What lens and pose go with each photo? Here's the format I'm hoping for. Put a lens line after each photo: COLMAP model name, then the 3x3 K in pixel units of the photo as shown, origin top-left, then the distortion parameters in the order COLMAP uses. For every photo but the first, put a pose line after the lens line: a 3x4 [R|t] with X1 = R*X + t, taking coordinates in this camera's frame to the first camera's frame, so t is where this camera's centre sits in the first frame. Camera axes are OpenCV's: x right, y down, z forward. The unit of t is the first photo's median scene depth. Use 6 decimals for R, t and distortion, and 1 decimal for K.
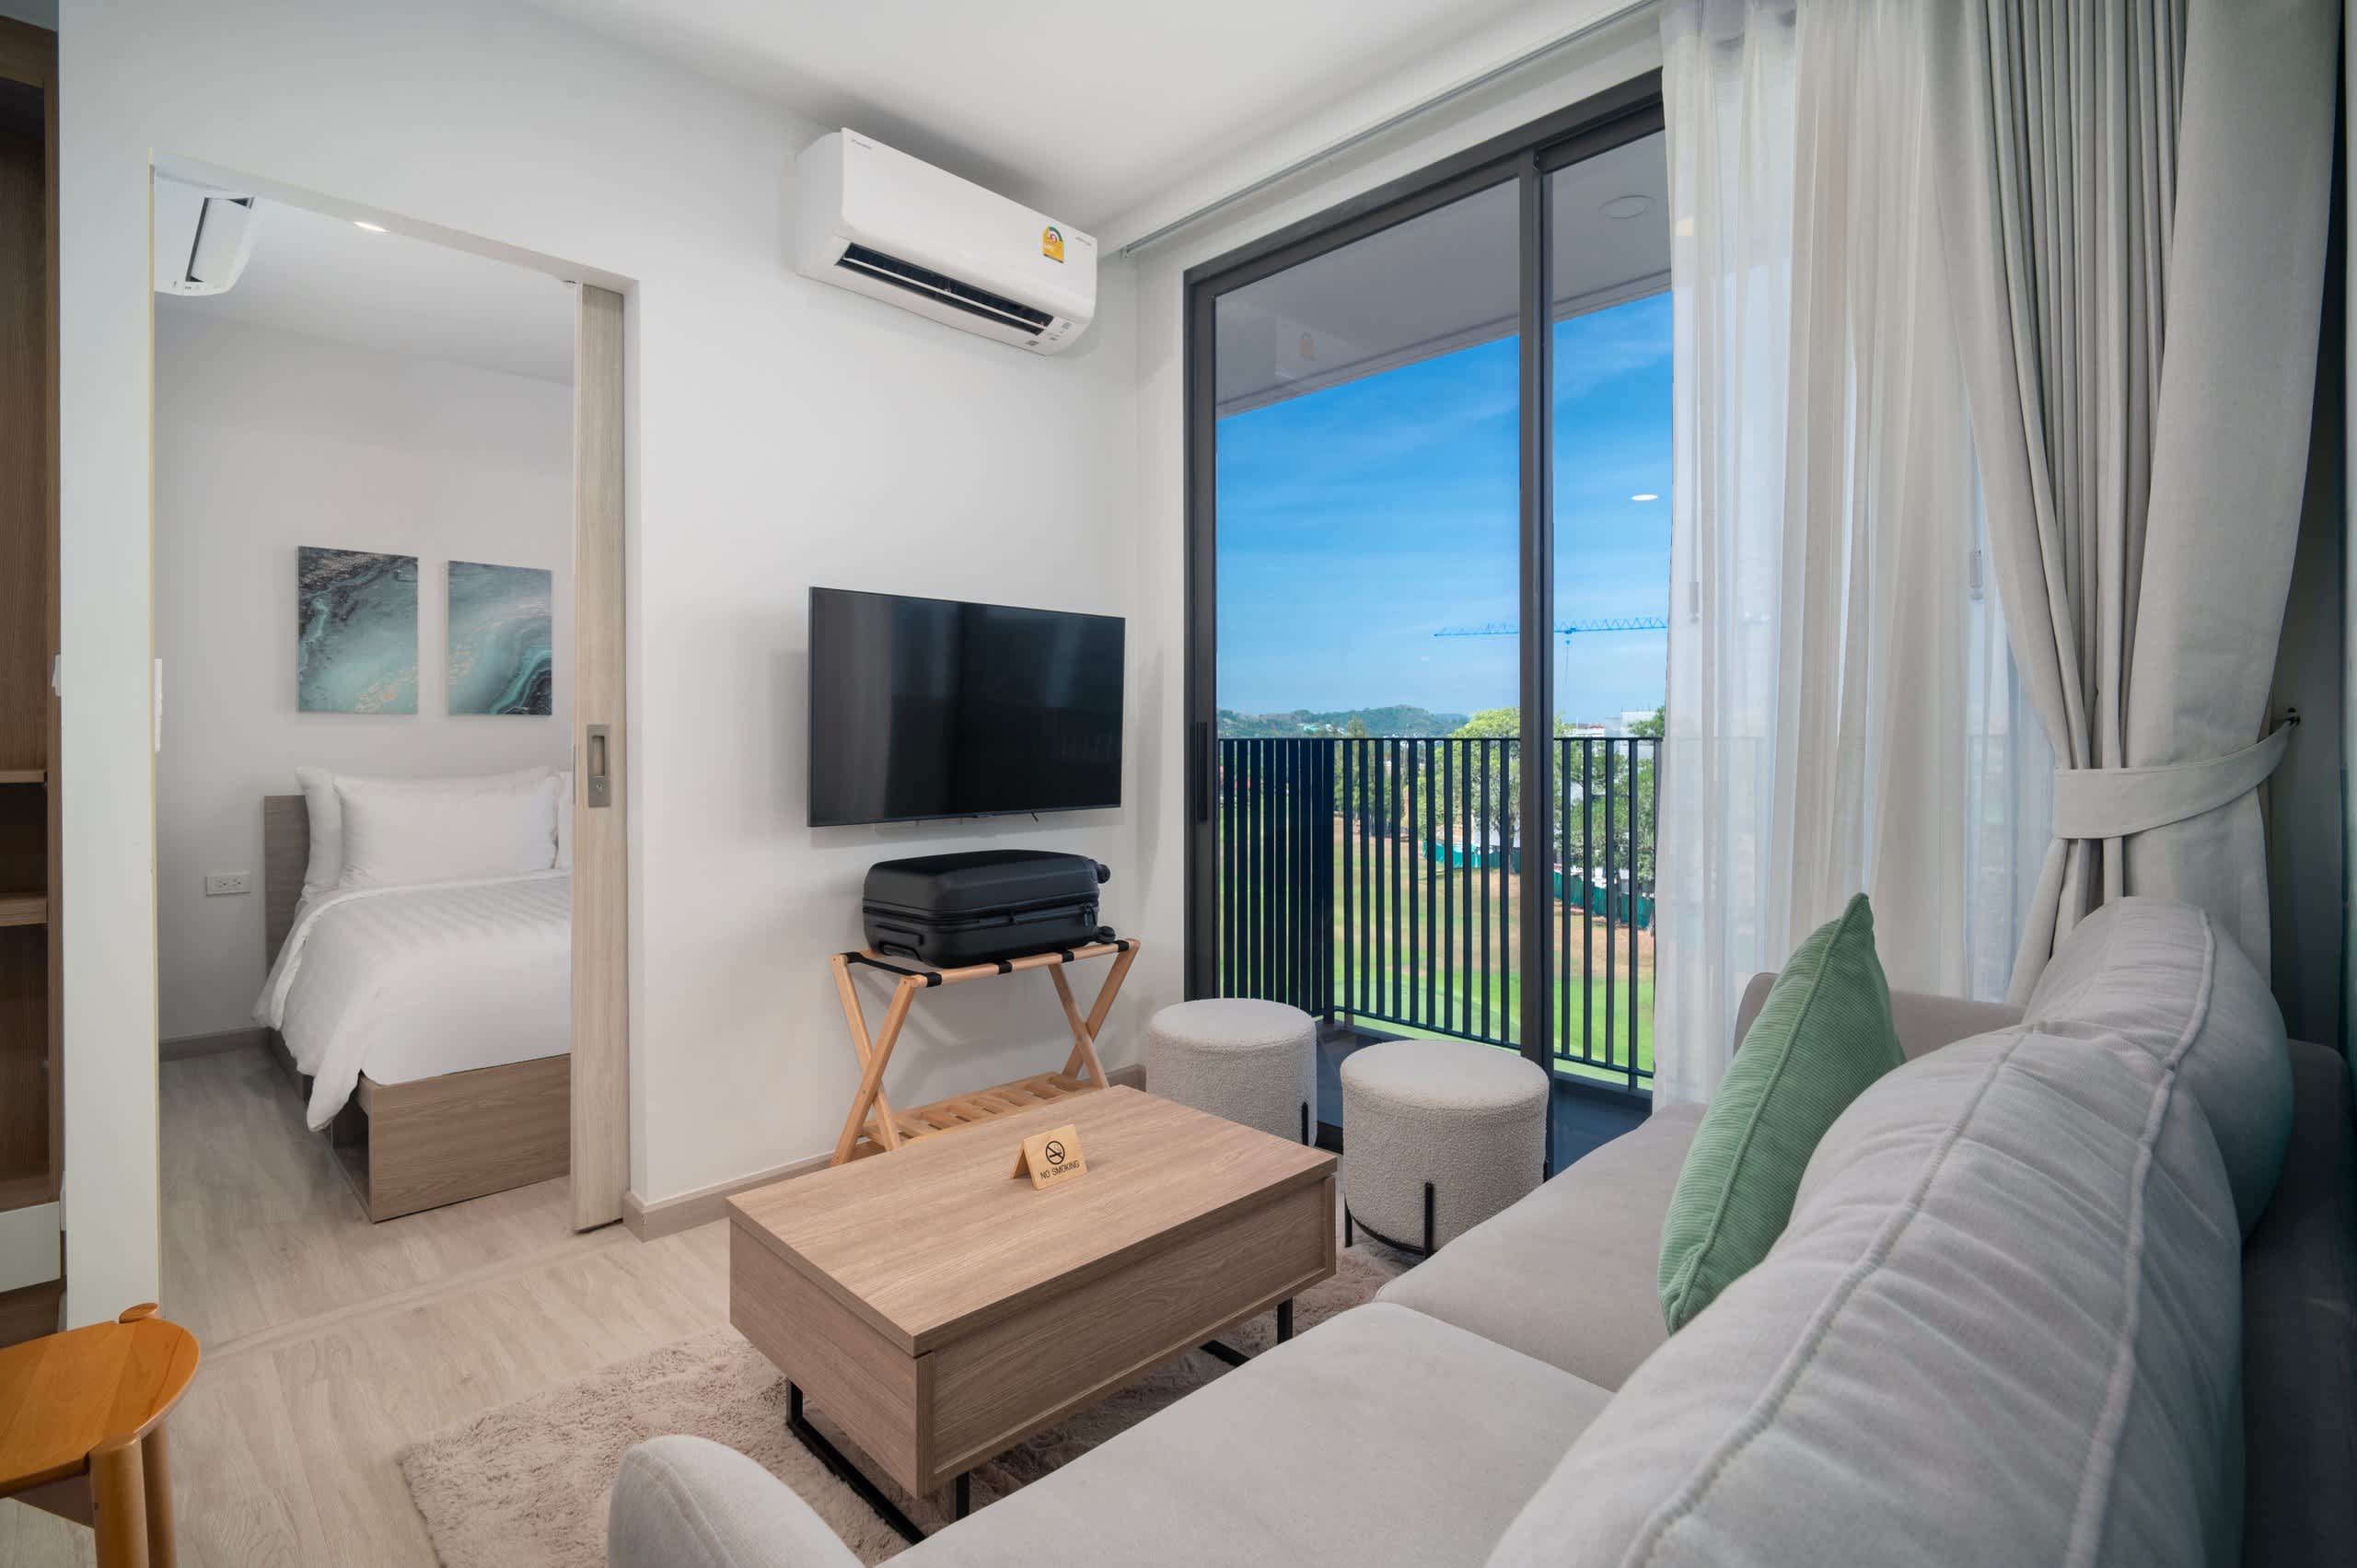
lens RADIAL K [[1122.1, 0, 1175.4], [0, 1122.1, 732.5], [0, 0, 1]] dist [-0.001644, -0.000207]
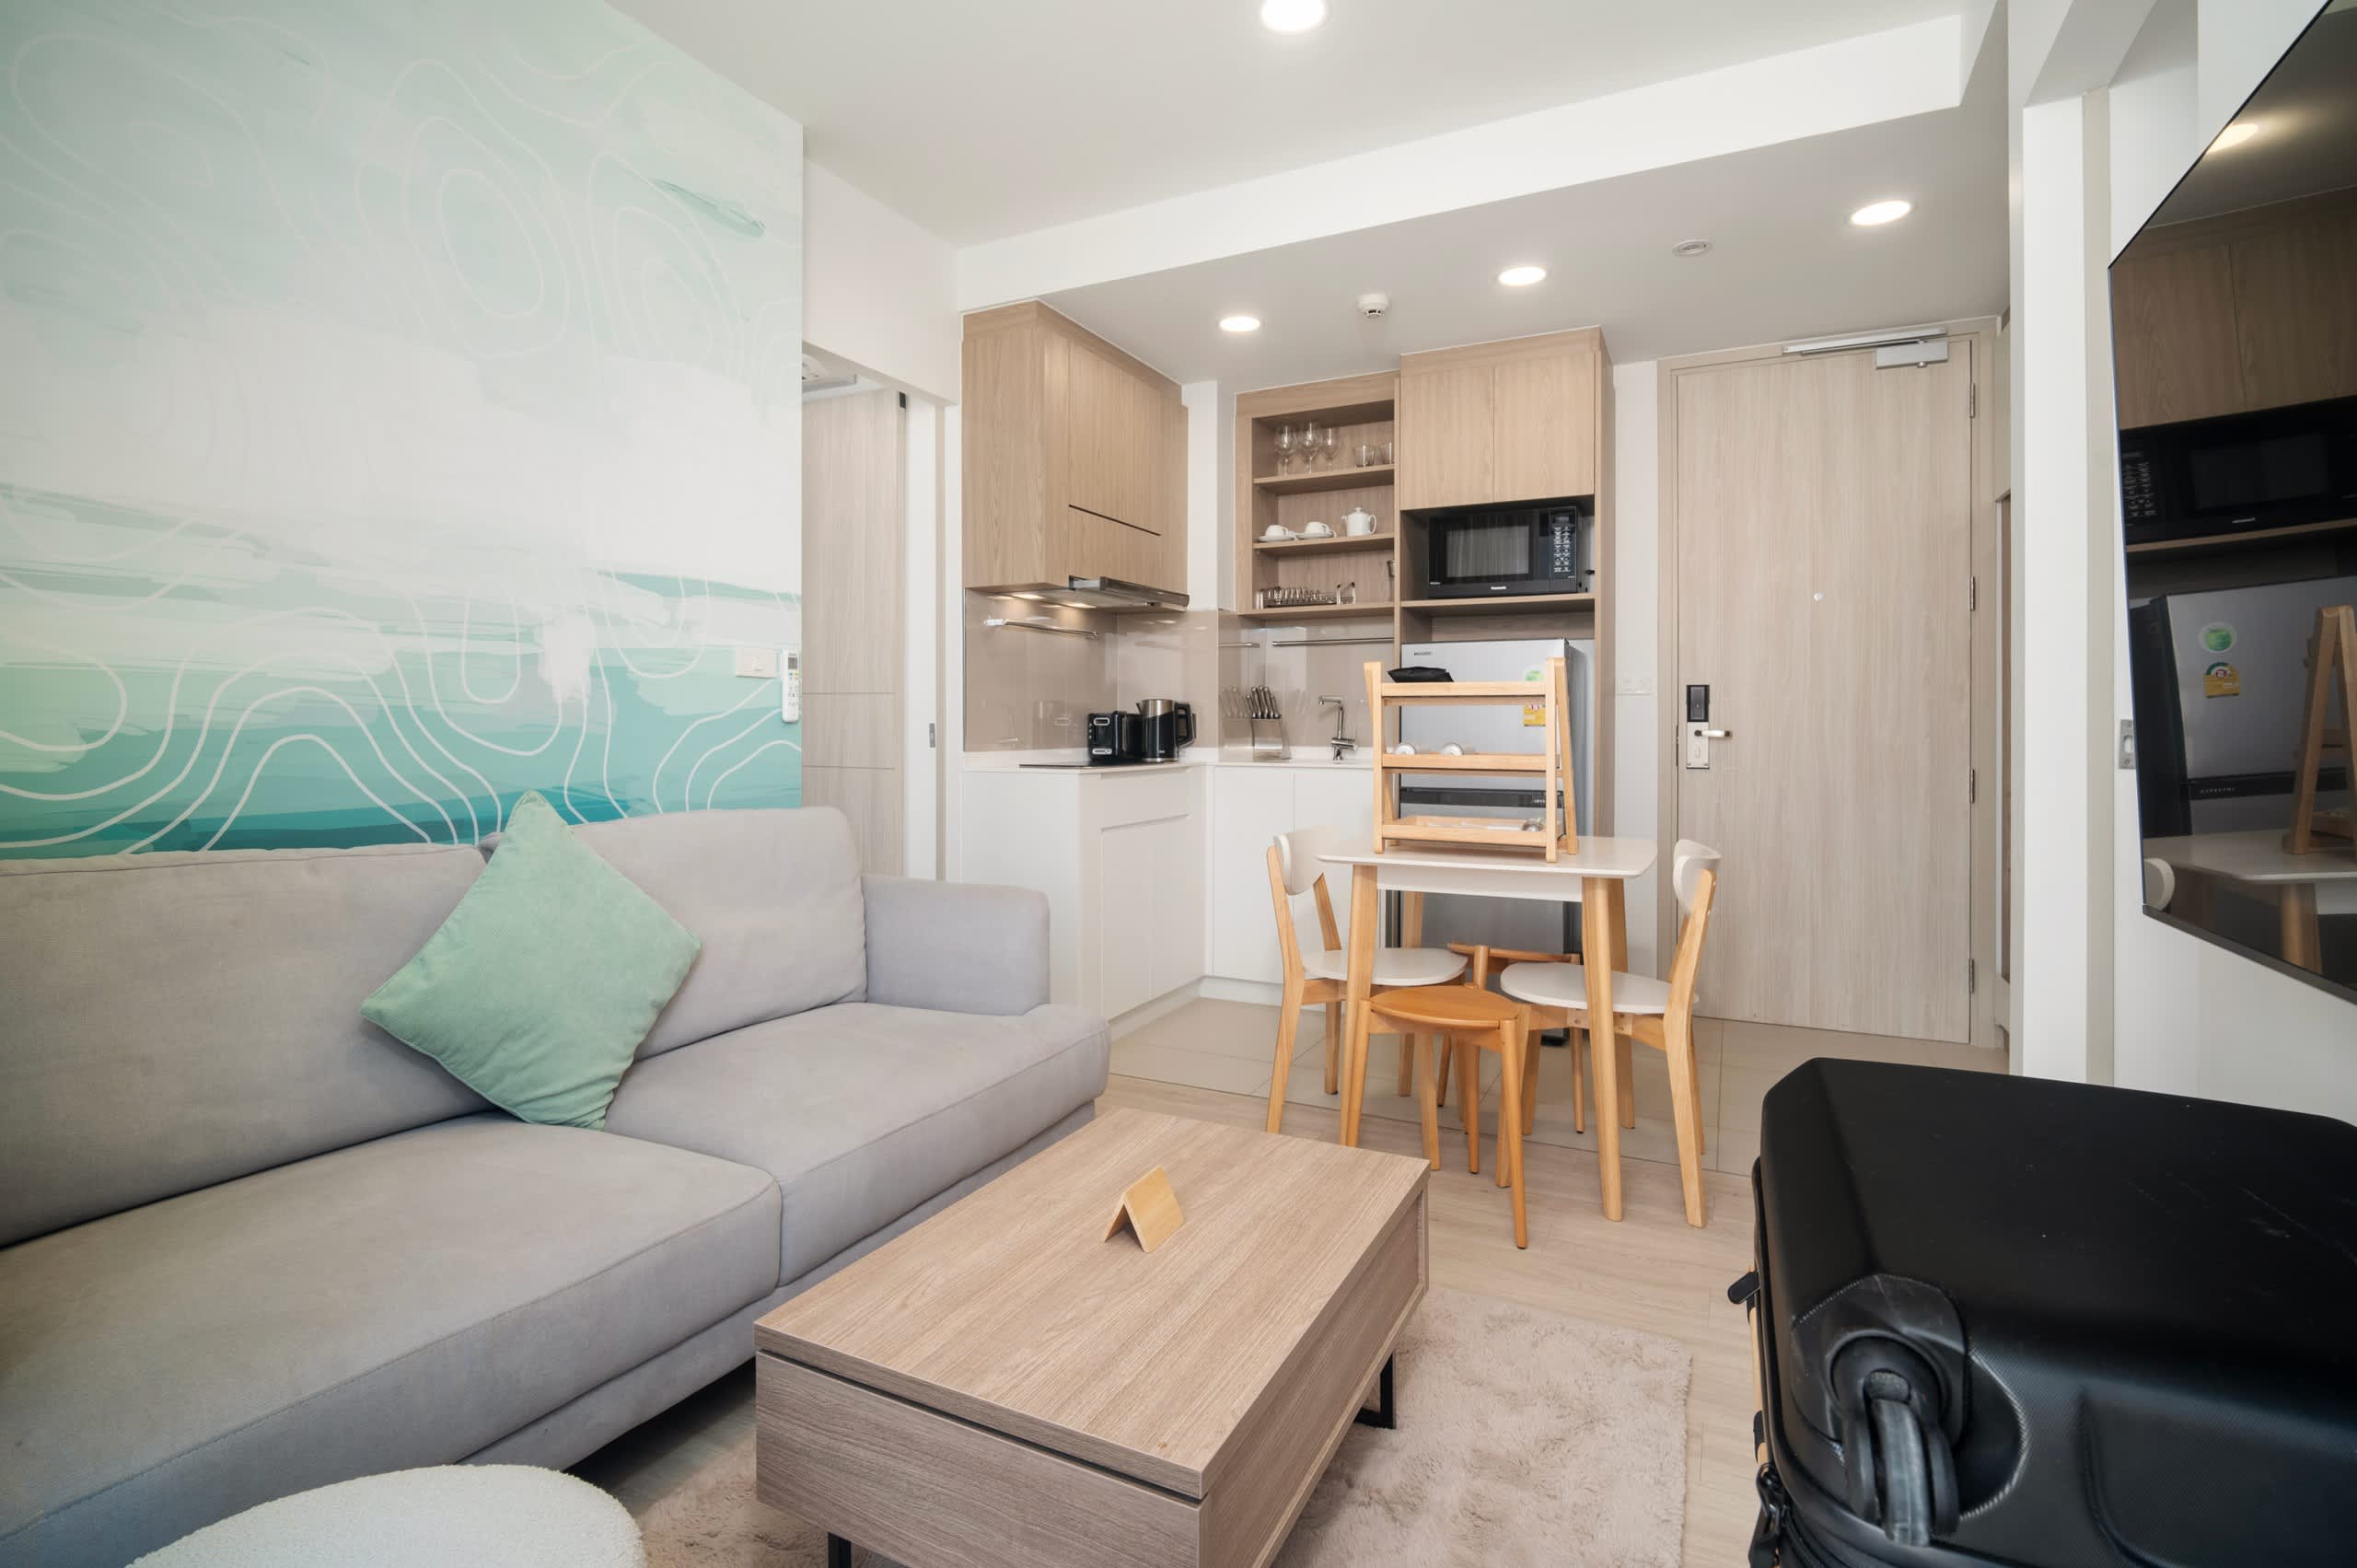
lens RADIAL K [[1122.1, 0, 1175.4], [0, 1122.1, 732.5], [0, 0, 1]] dist [-0.001644, -0.000207]
pose [[-0.945786, 0.000133, -0.324790, 0.055577], [0.001278, 0.999994, -0.003312, 0.015647], [0.324787, -0.003547, -0.945780, 0.769991]]
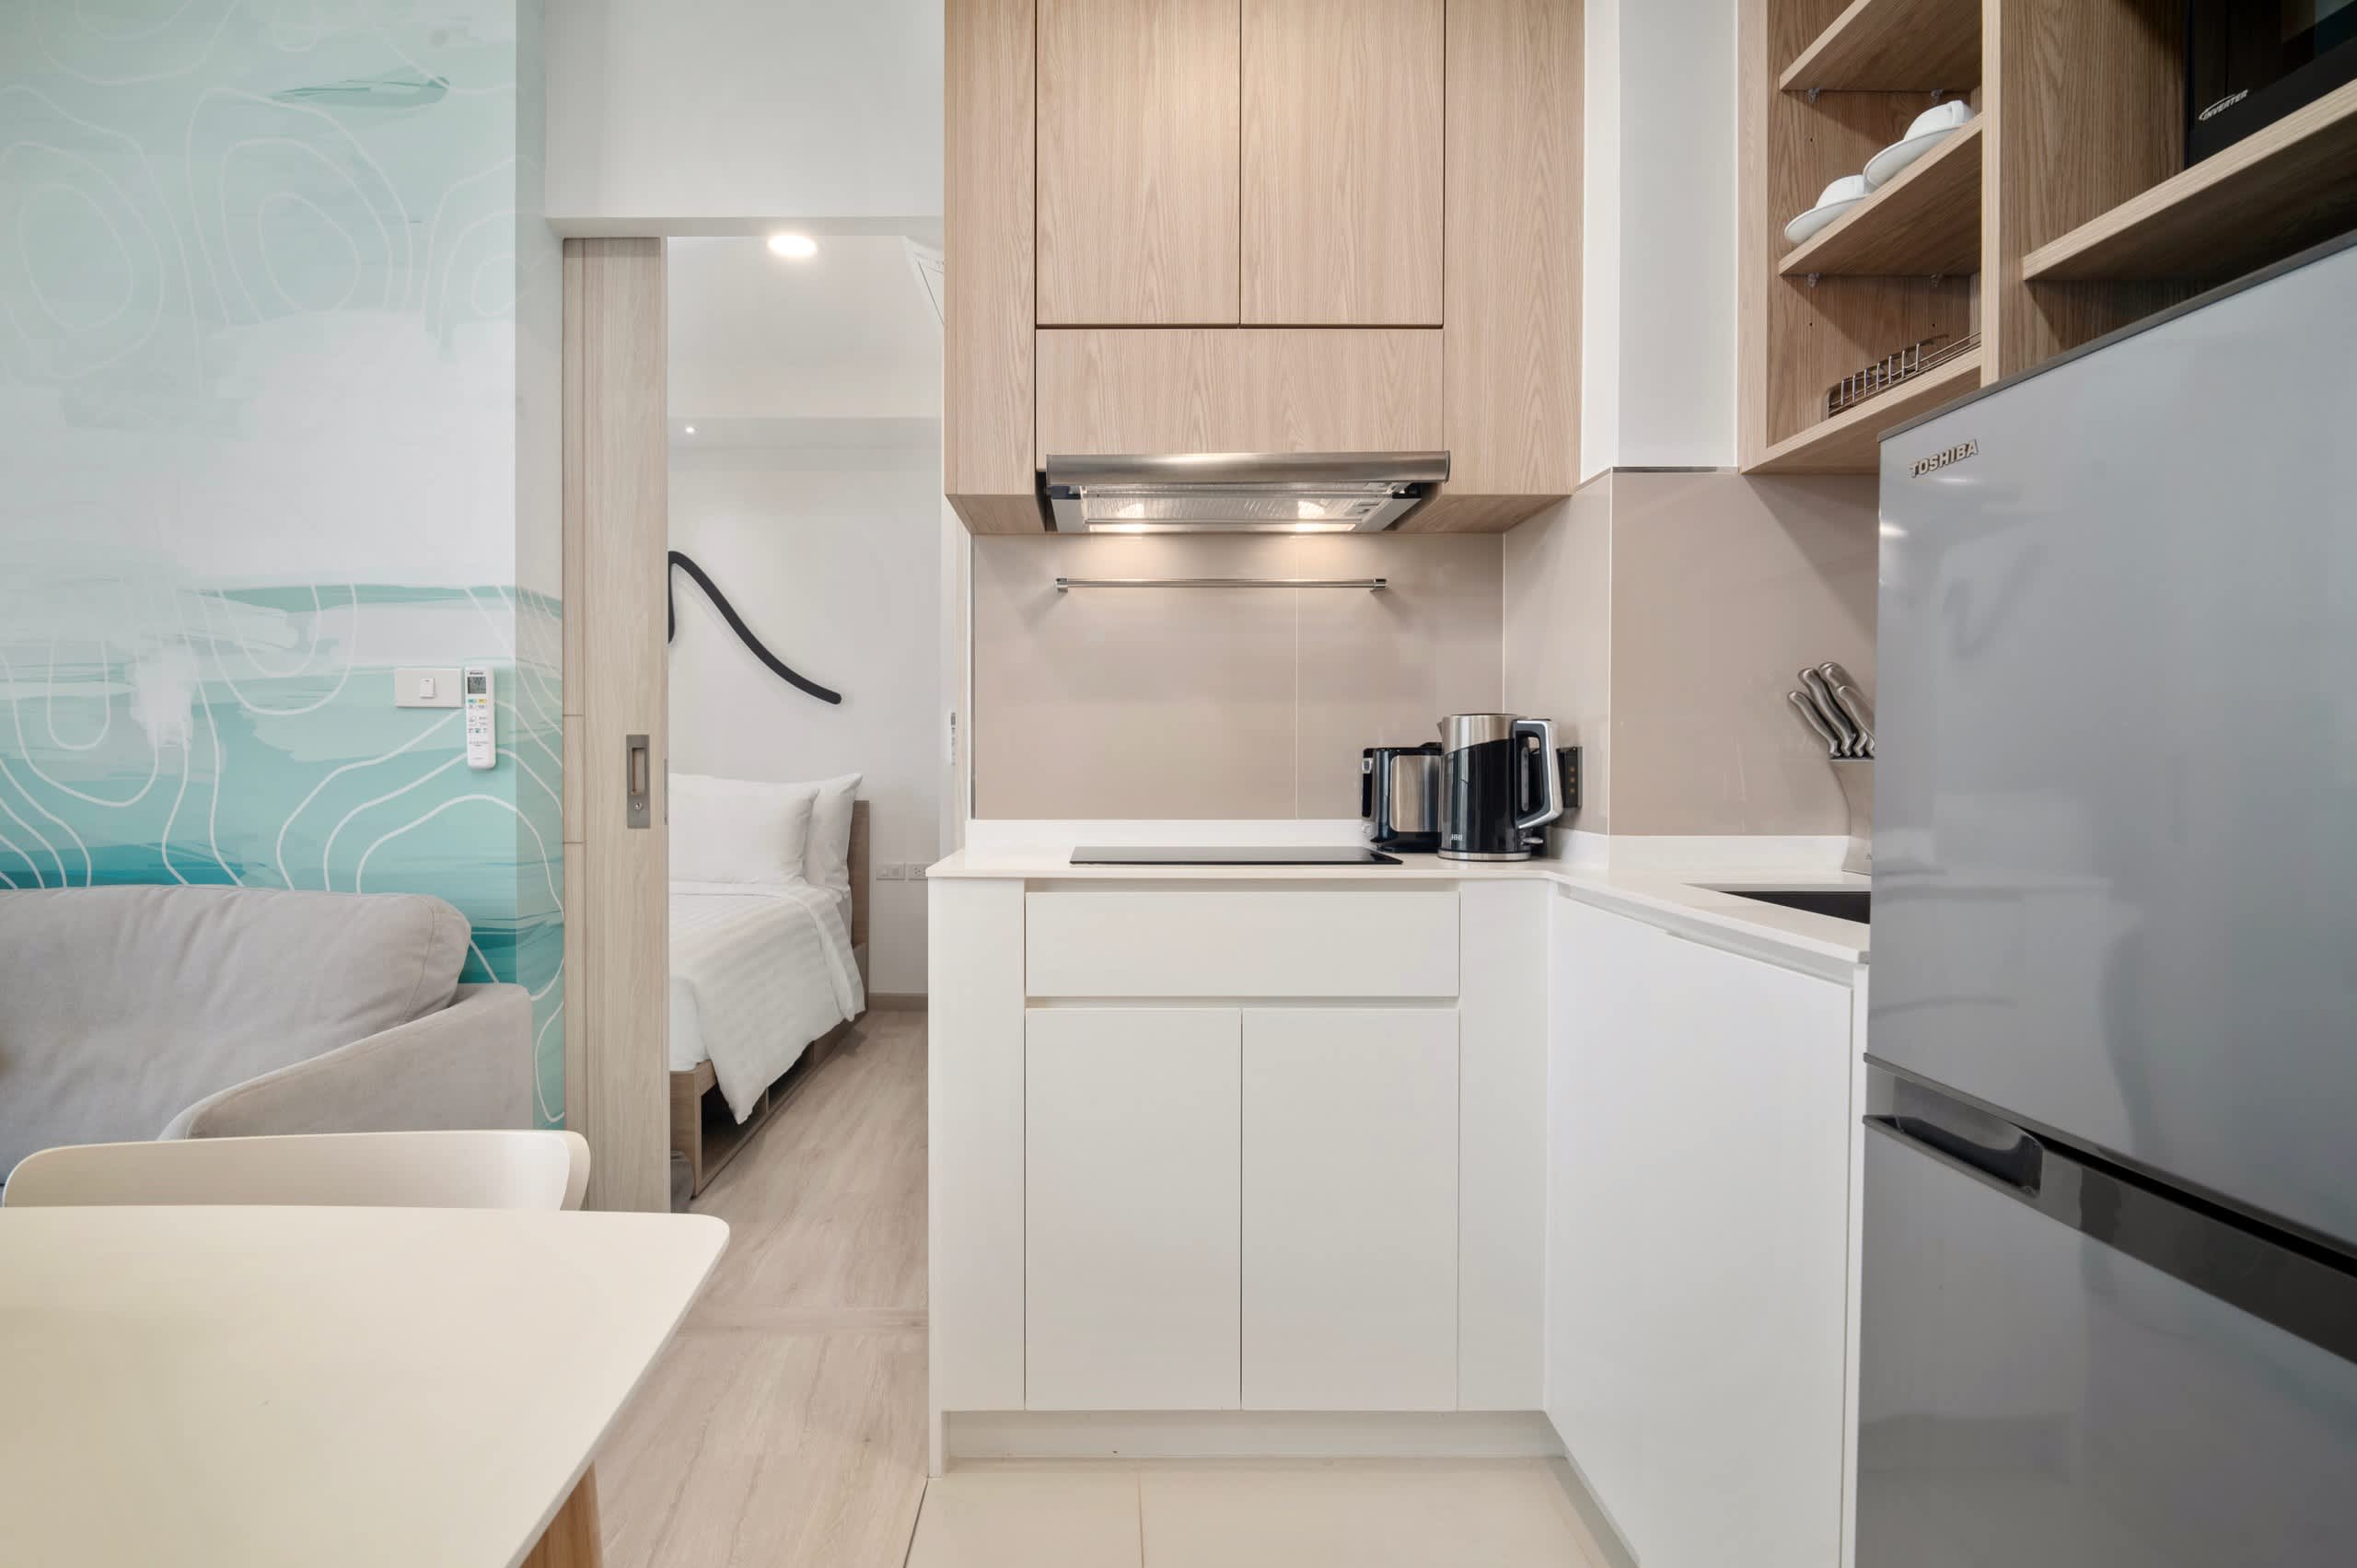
lens RADIAL K [[1137.6, 0, 1116.2], [0, 1137.6, 776.7], [0, 0, 1]] dist [-0.001084, -0.000435]
pose [[-0.713036, -0.010982, 0.701041, -0.479717], [-0.007000, 0.999939, 0.008545, 0.004159], [-0.701092, 0.001186, -0.713069, 0.207140]]
